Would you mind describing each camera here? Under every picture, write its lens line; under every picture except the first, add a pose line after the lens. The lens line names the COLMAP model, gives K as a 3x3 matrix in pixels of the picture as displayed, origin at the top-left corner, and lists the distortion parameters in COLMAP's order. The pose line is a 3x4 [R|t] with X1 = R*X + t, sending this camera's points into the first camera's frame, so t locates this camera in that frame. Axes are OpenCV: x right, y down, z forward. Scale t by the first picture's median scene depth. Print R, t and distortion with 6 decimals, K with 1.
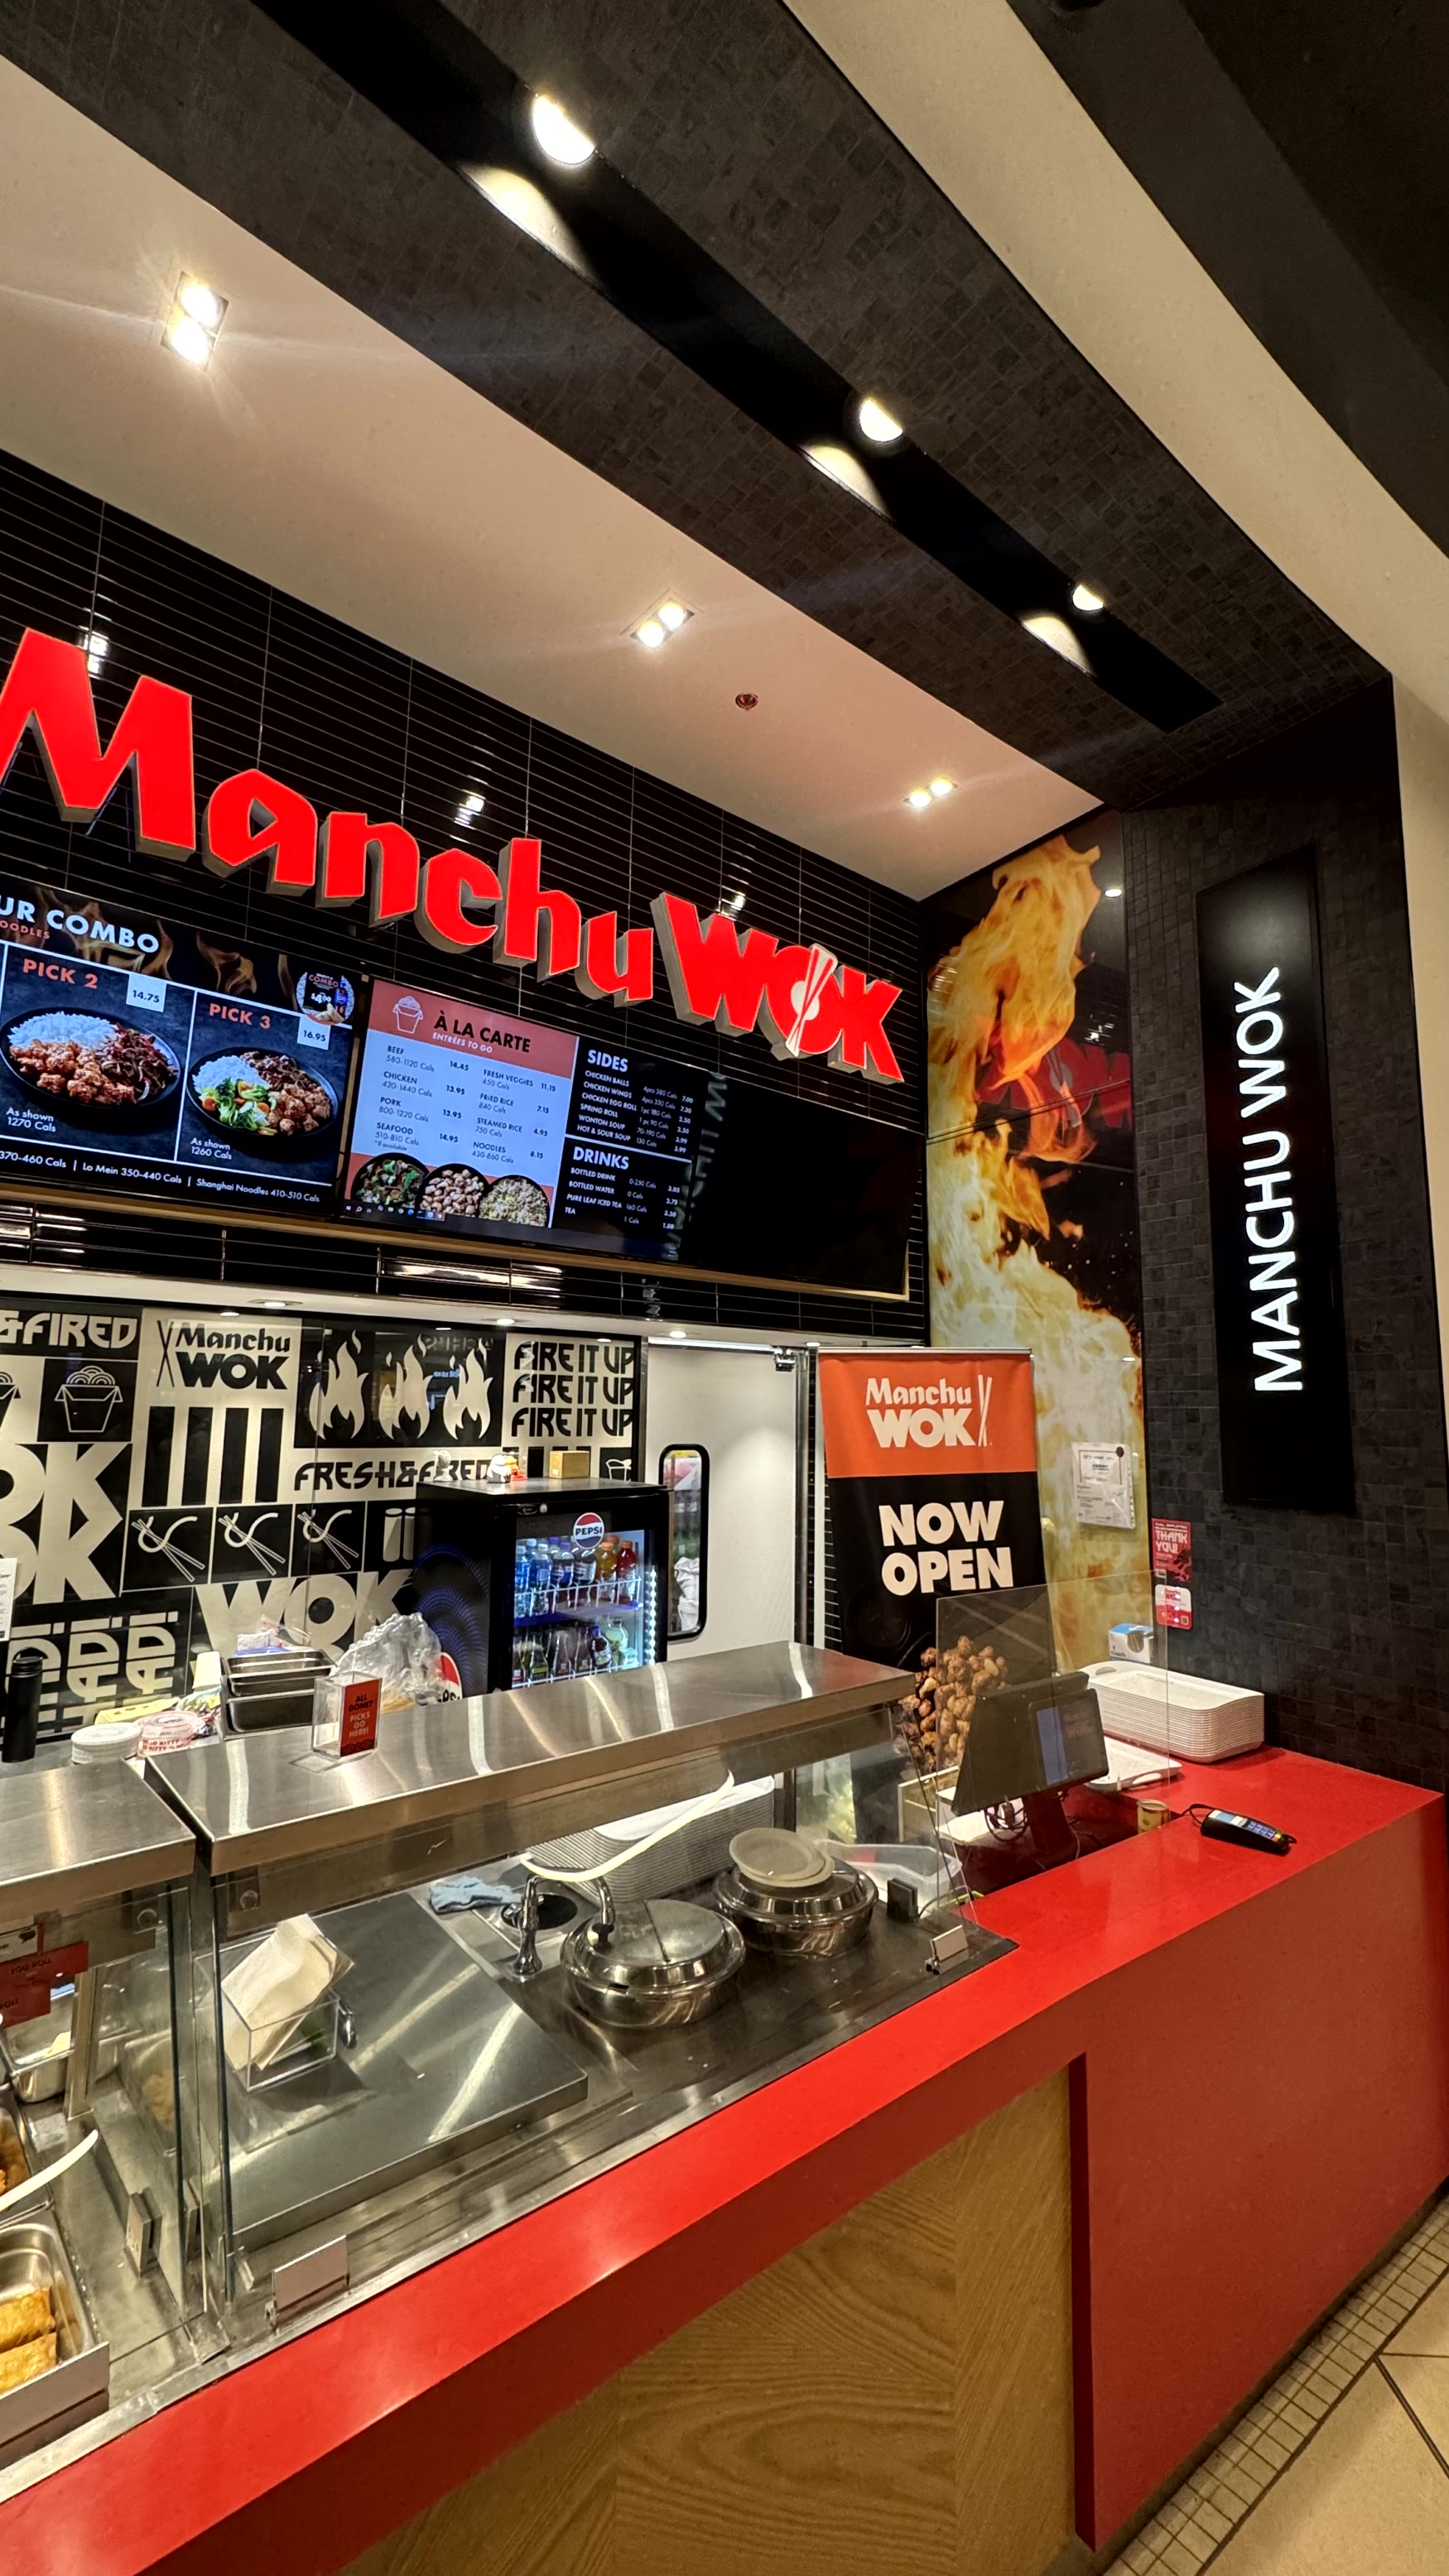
lens RADIAL K [[1026.1, 0, 718.4], [0, 1026.1, 1283.7], [0, 0, 1]] dist [-0.002202, -0.000014]
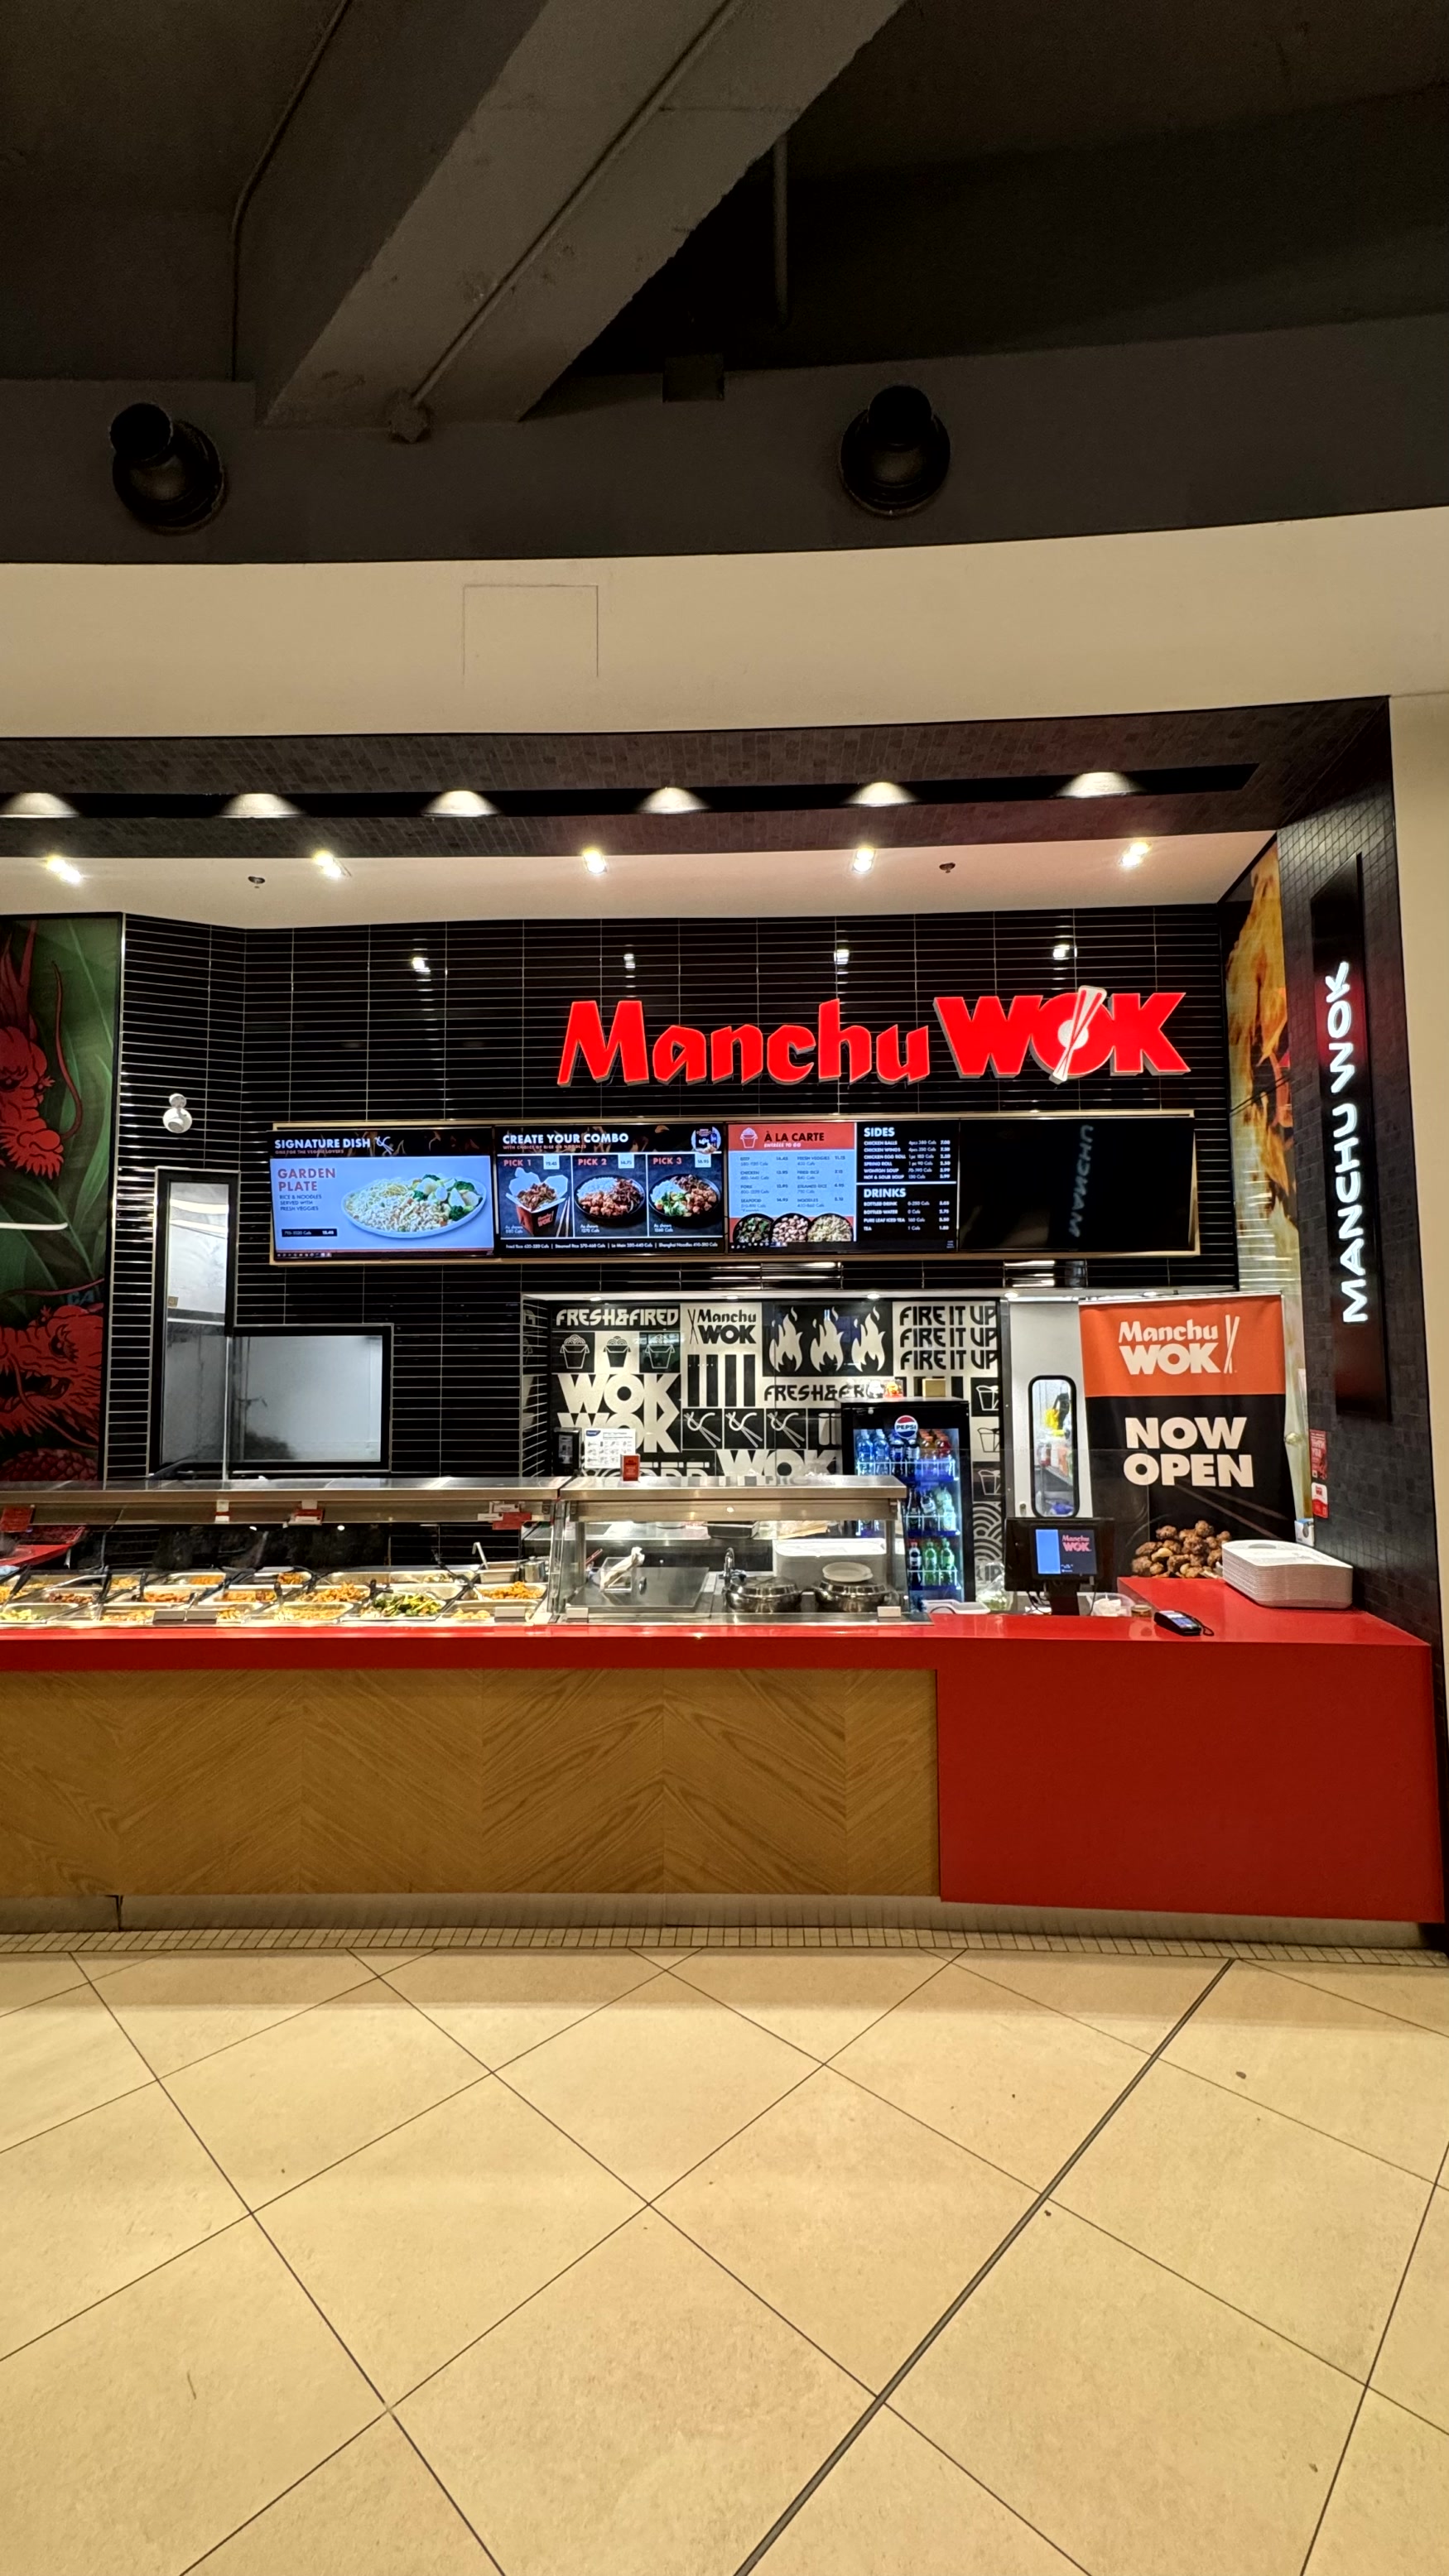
lens RADIAL K [[1026.1, 0, 718.4], [0, 1026.1, 1283.7], [0, 0, 1]] dist [-0.002202, -0.000014]
pose [[0.744443, -0.066951, -0.664321, 0.685838], [0.100060, 0.994911, 0.011861, -0.025267], [0.660146, -0.075302, 0.747353, -0.337940]]
